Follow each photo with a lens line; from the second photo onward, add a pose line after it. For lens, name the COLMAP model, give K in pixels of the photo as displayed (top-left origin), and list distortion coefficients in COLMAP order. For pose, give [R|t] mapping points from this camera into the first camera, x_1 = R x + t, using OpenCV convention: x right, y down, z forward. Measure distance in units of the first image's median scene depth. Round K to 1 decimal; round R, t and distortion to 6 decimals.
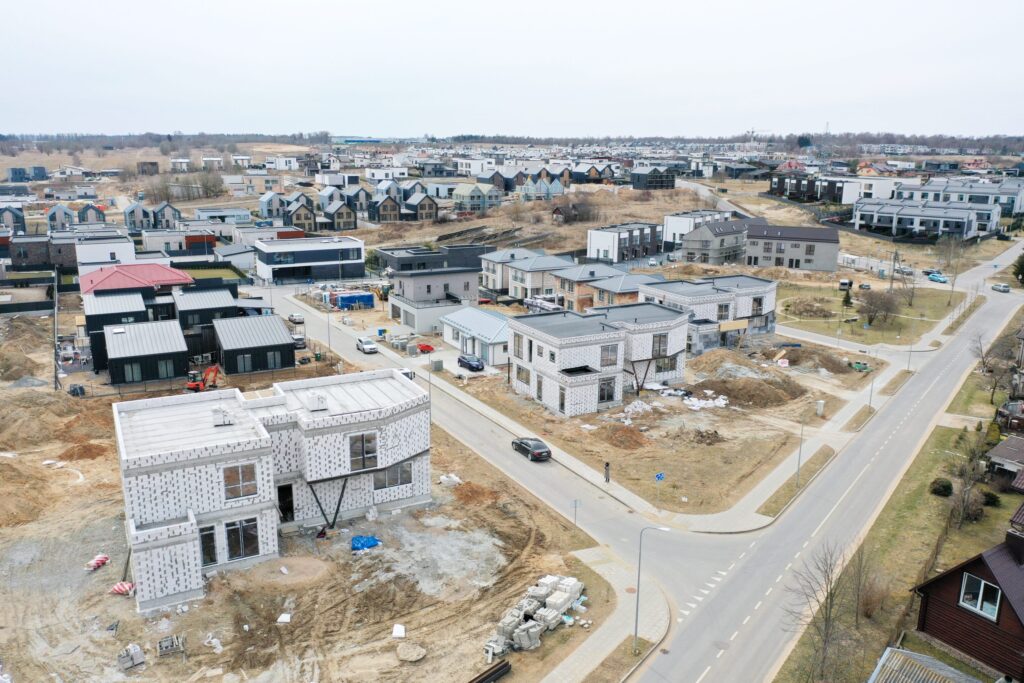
lens RADIAL K [[821.8, 0, 512.0], [0, 821.8, 341.5], [0, 0, 1]] dist [-0.013675, -0.008174]
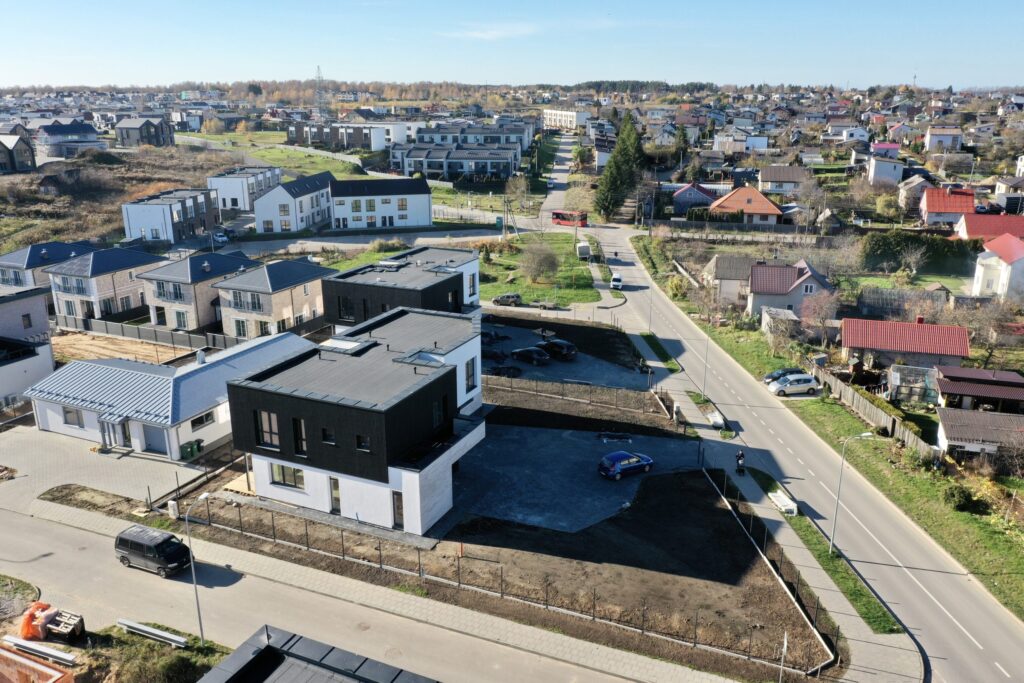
lens RADIAL K [[821.8, 0, 512.0], [0, 821.8, 341.5], [0, 0, 1]] dist [-0.013675, -0.008174]
pose [[0.790829, -0.186548, 0.582915, -0.073599], [0.153658, 0.982429, 0.105939, -0.034643], [-0.592435, 0.005790, 0.805597, 0.176949]]
